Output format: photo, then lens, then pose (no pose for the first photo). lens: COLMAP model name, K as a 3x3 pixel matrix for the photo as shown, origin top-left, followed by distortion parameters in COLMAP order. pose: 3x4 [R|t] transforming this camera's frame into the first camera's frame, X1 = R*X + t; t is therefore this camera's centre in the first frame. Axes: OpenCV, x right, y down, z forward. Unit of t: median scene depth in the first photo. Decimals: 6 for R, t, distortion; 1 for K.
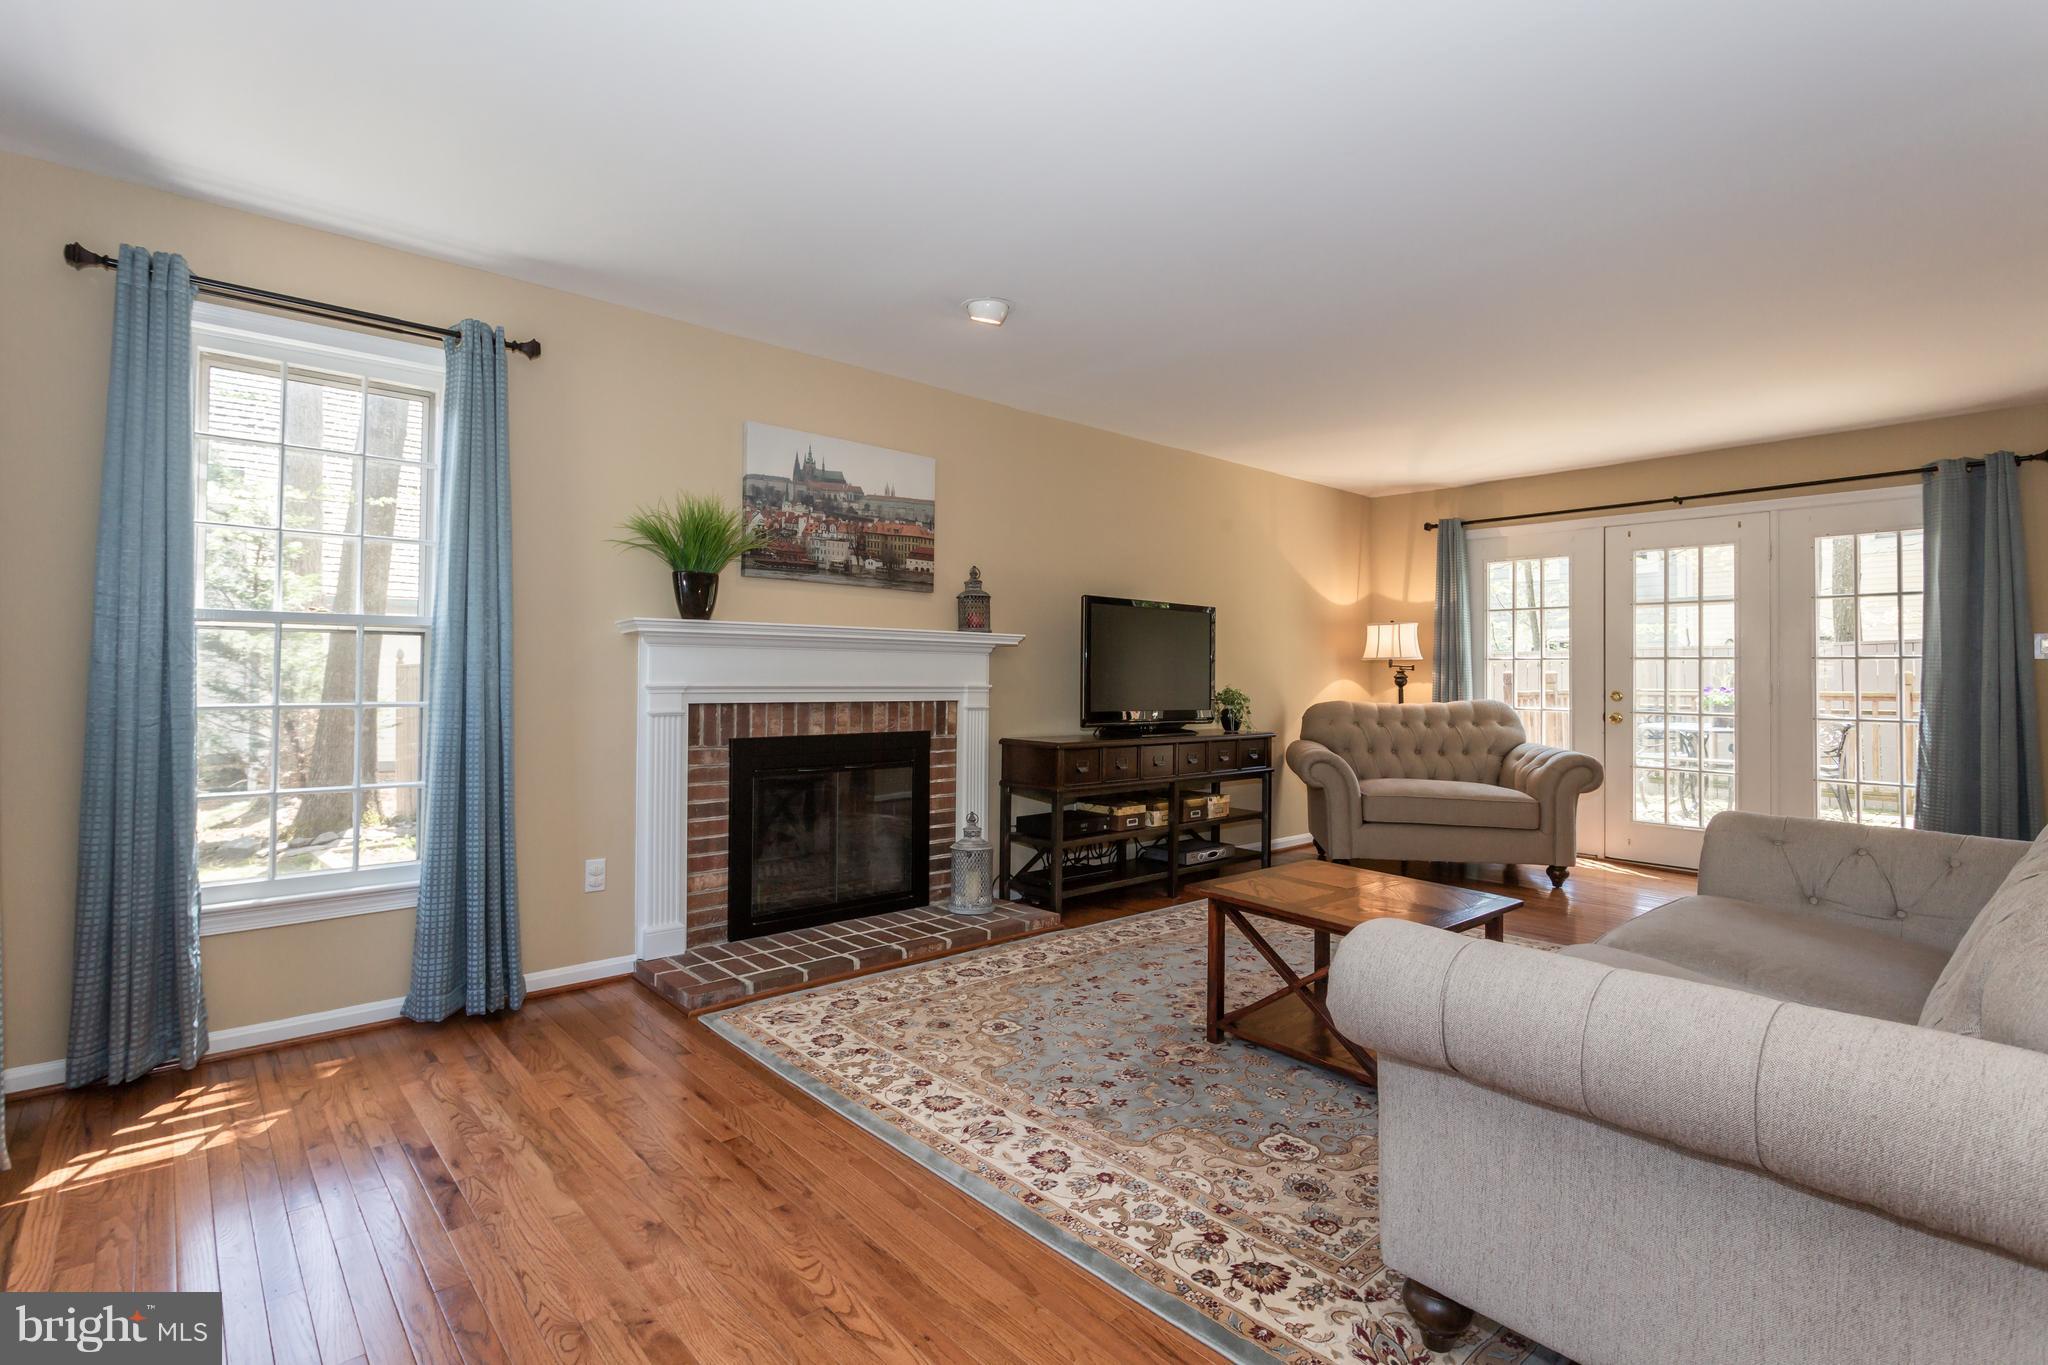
lens RADIAL K [[965.0, 0, 1014.4], [0, 965.0, 687.0], [0, 0, 1]] dist [-0.002614, 0.000408]
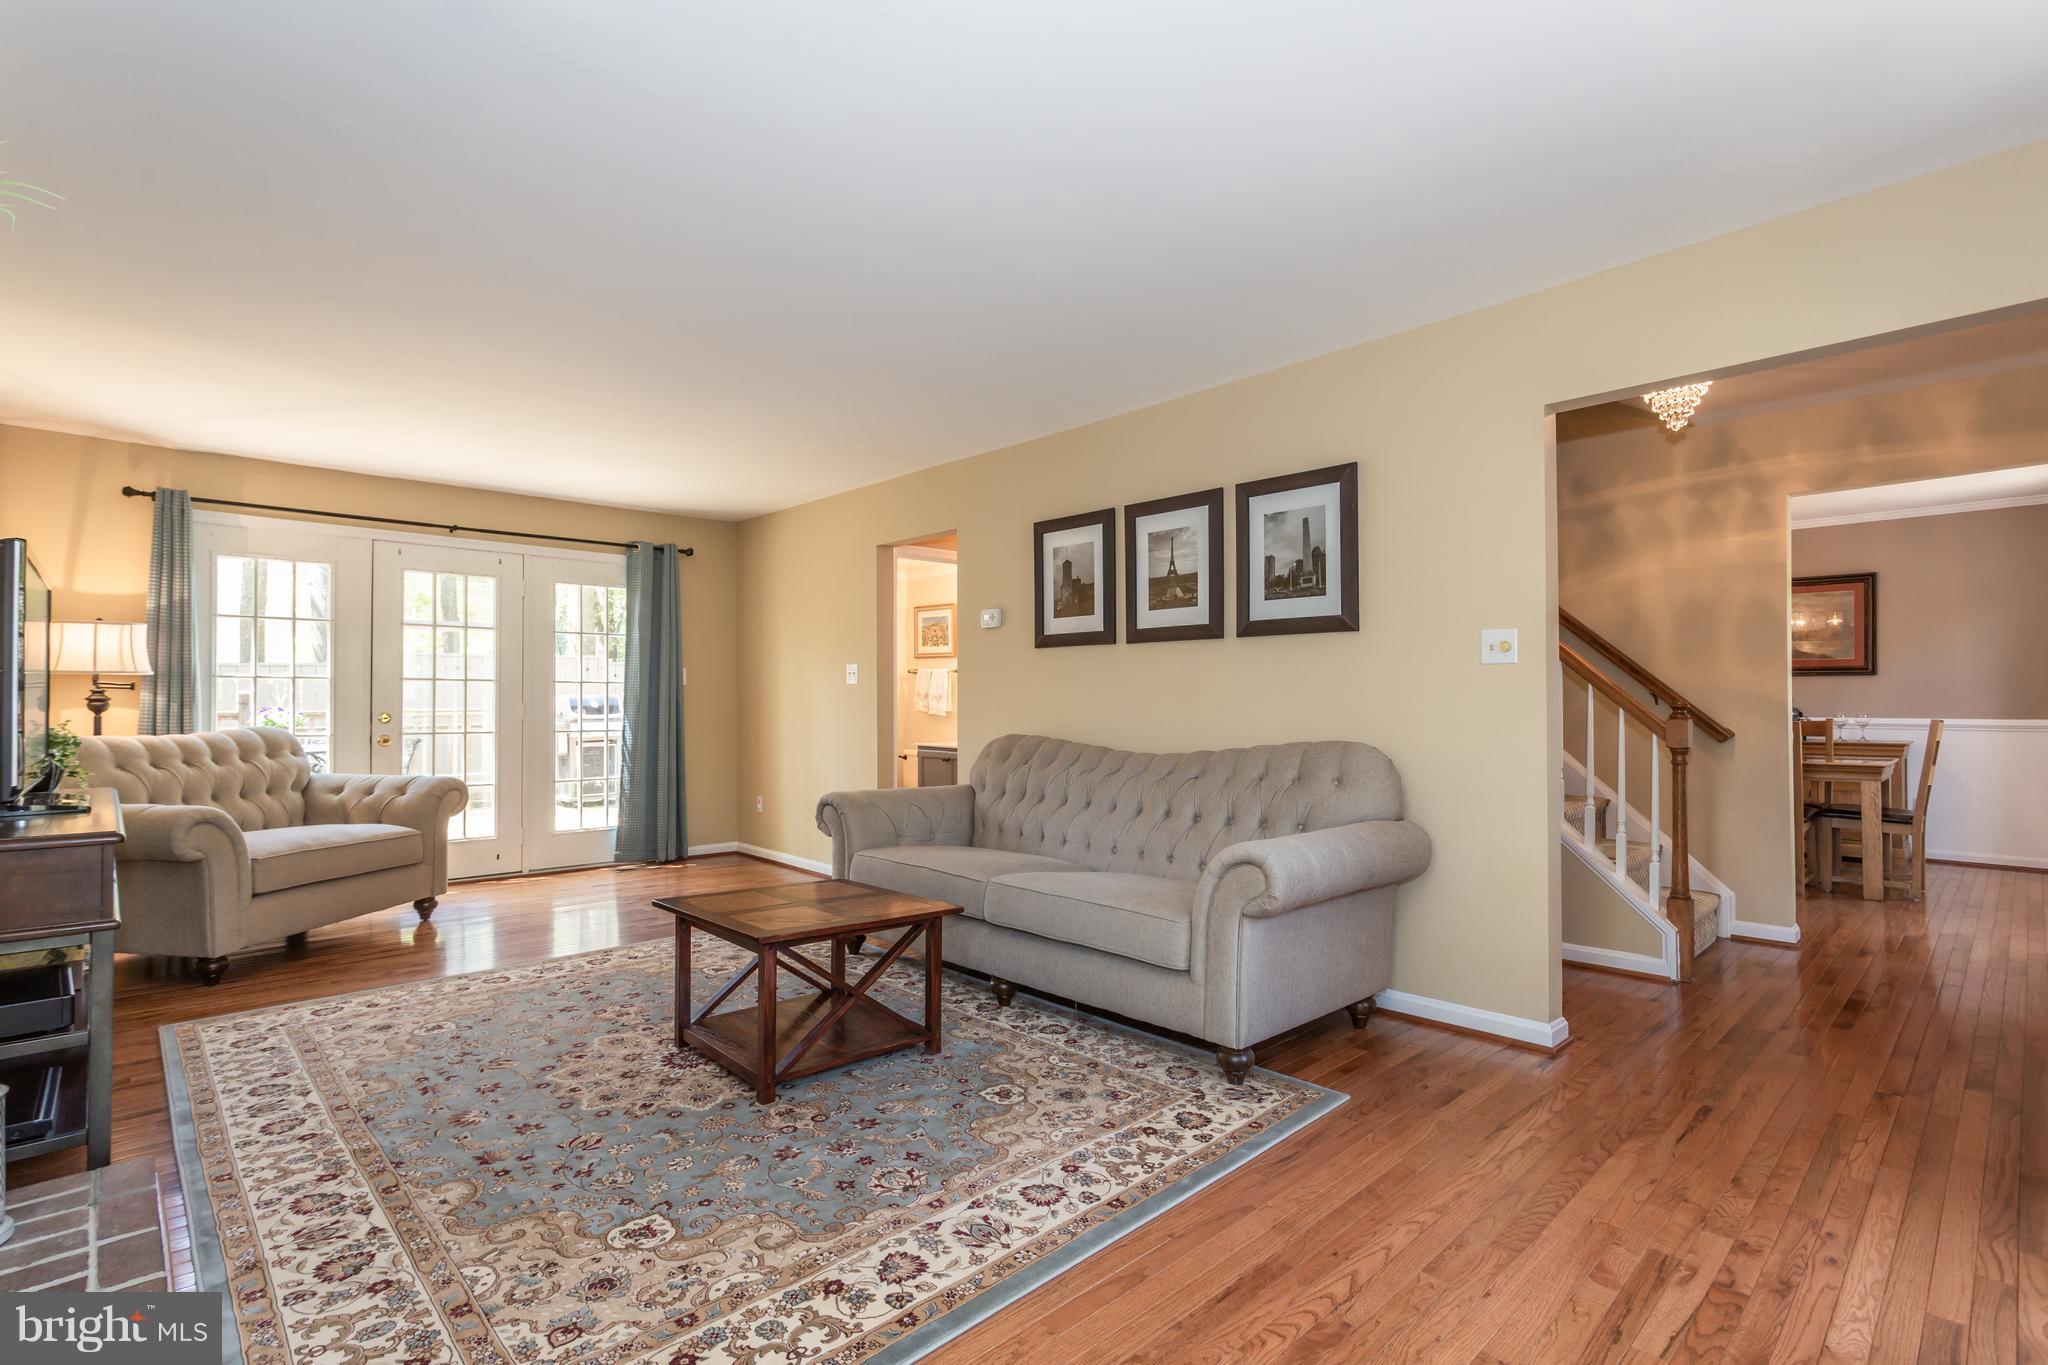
lens RADIAL K [[965.0, 0, 1014.4], [0, 965.0, 687.0], [0, 0, 1]] dist [-0.002614, 0.000408]
pose [[-0.031385, 0.007941, 0.999476, -0.873679], [0.011958, 0.999900, -0.007569, -0.014082], [-0.999436, 0.011714, -0.031477, 0.978276]]
